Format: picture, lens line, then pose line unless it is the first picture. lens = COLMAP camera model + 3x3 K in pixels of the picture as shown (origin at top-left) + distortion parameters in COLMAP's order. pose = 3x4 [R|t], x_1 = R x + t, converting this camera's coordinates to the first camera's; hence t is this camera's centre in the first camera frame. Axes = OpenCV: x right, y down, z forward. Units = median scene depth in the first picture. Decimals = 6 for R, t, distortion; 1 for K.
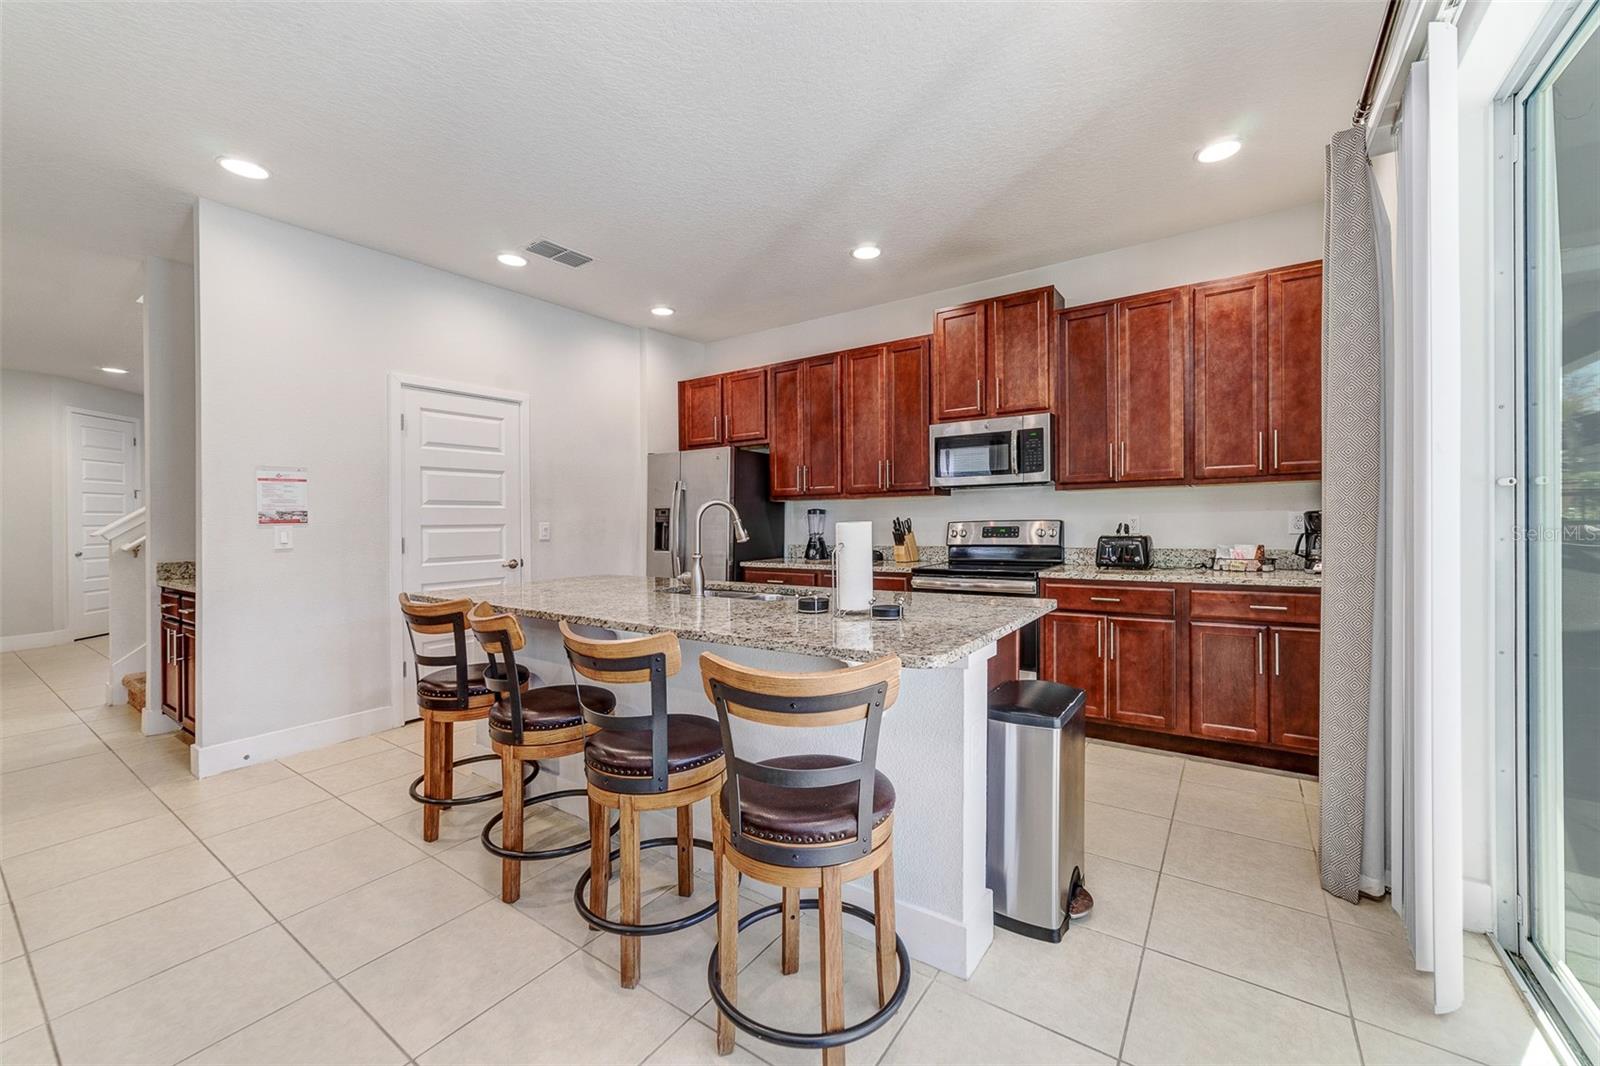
lens RADIAL K [[618.6, 0, 799.7], [0, 618.6, 511.8], [0, 0, 1]] dist [-0.007995, 0.002705]
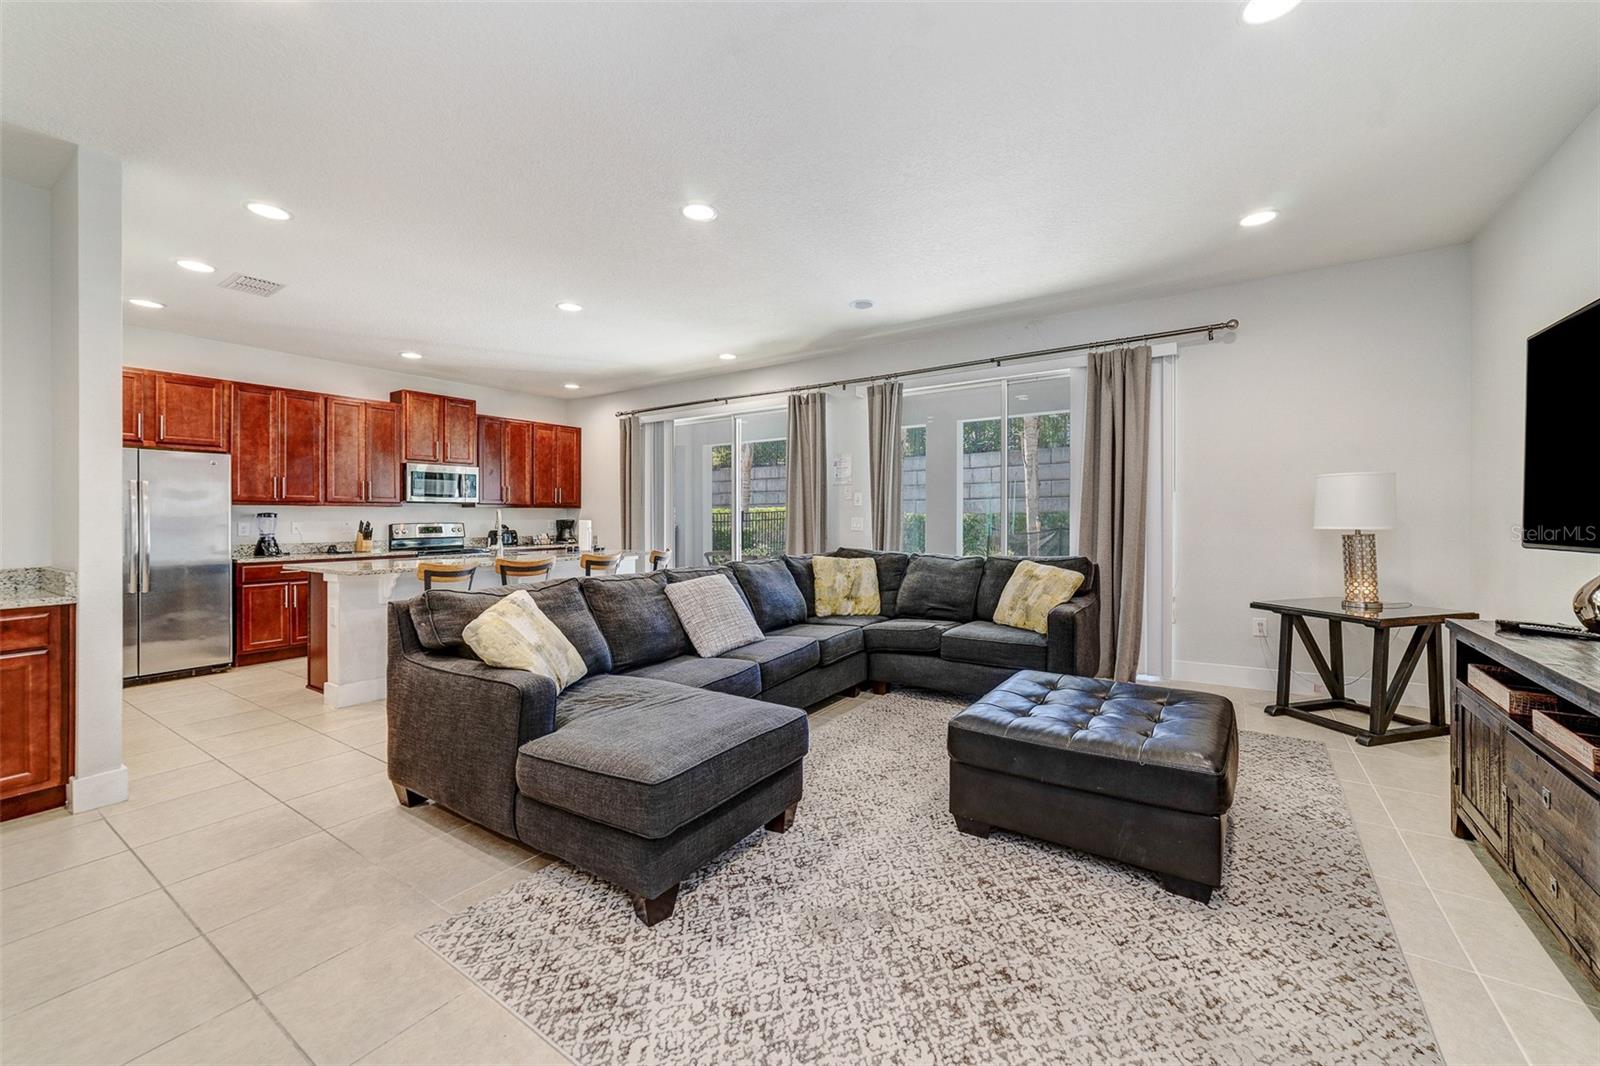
lens RADIAL K [[618.6, 0, 809.8], [0, 618.6, 509.8], [0, 0, 1]] dist [-0.007995, 0.002705]
pose [[-0.000338, 0.028589, 0.999591, -1.390787], [-0.007375, 0.999564, -0.028591, 0.018773], [-0.999973, -0.007382, -0.000127, -0.040541]]
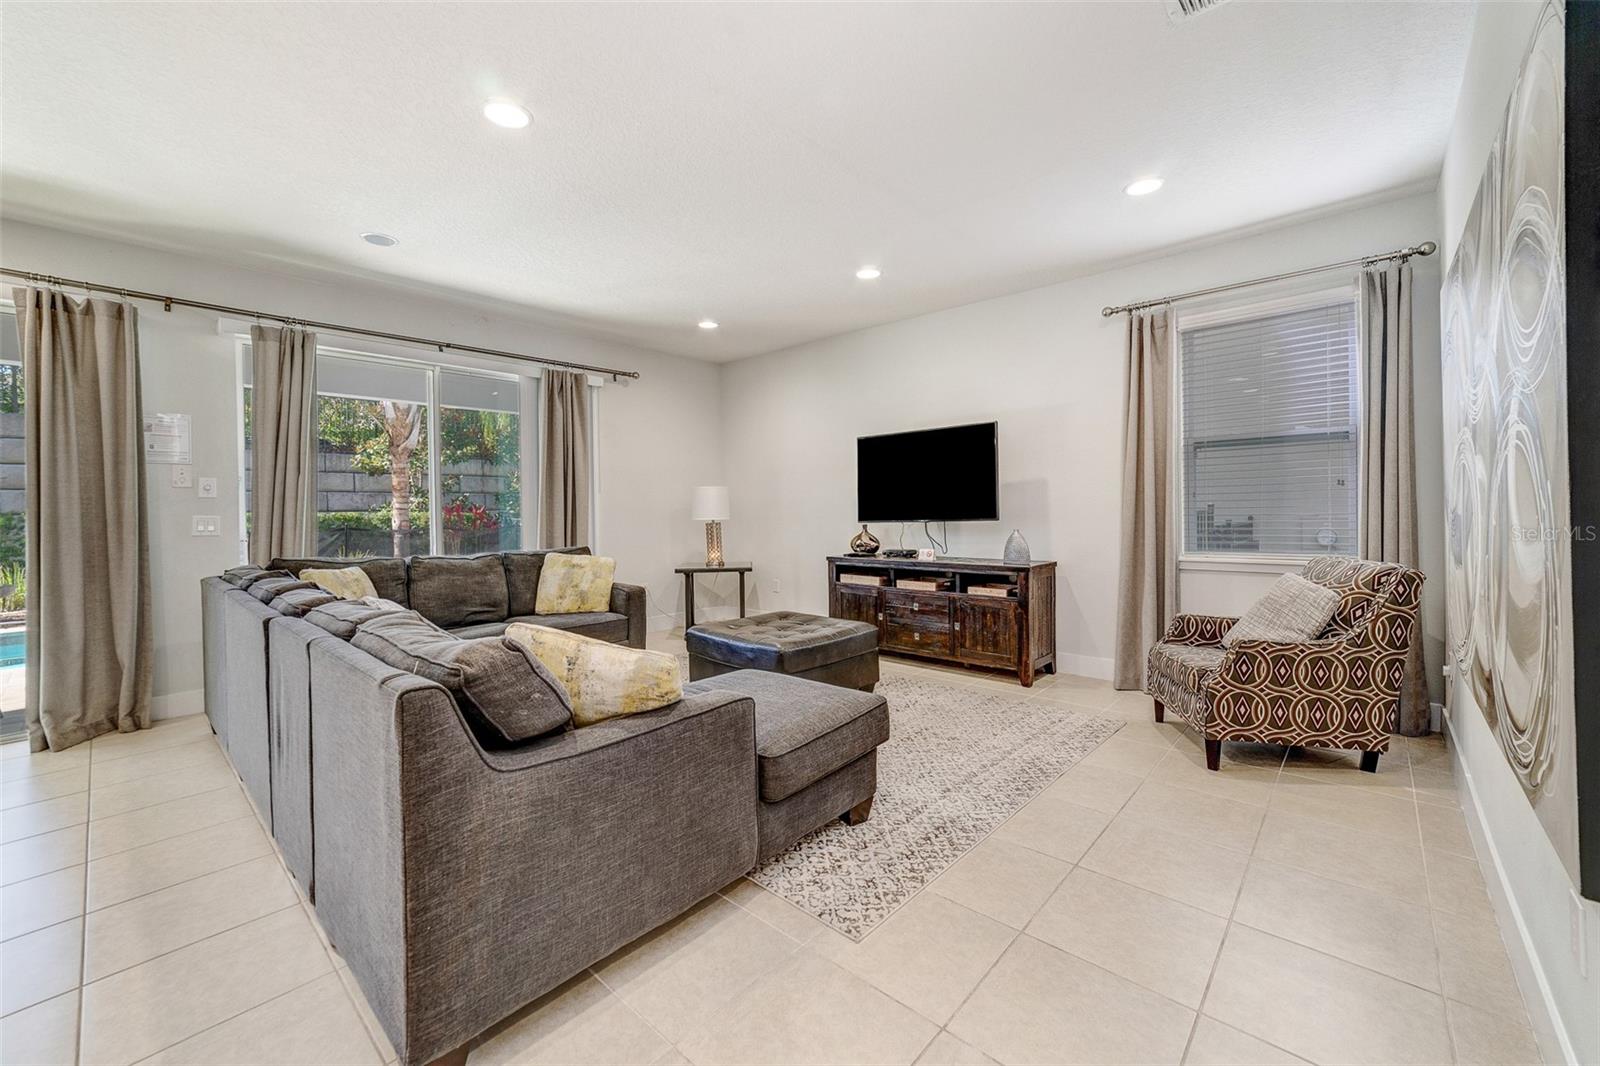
lens RADIAL K [[618.6, 0, 814.7], [0, 618.6, 514.9], [0, 0, 1]] dist [-0.007995, 0.002705]
pose [[-0.986583, 0.023194, 0.161603, -0.984557], [0.022576, 0.999729, -0.005661, 0.018844], [-0.161690, -0.001936, -0.986840, 0.672104]]
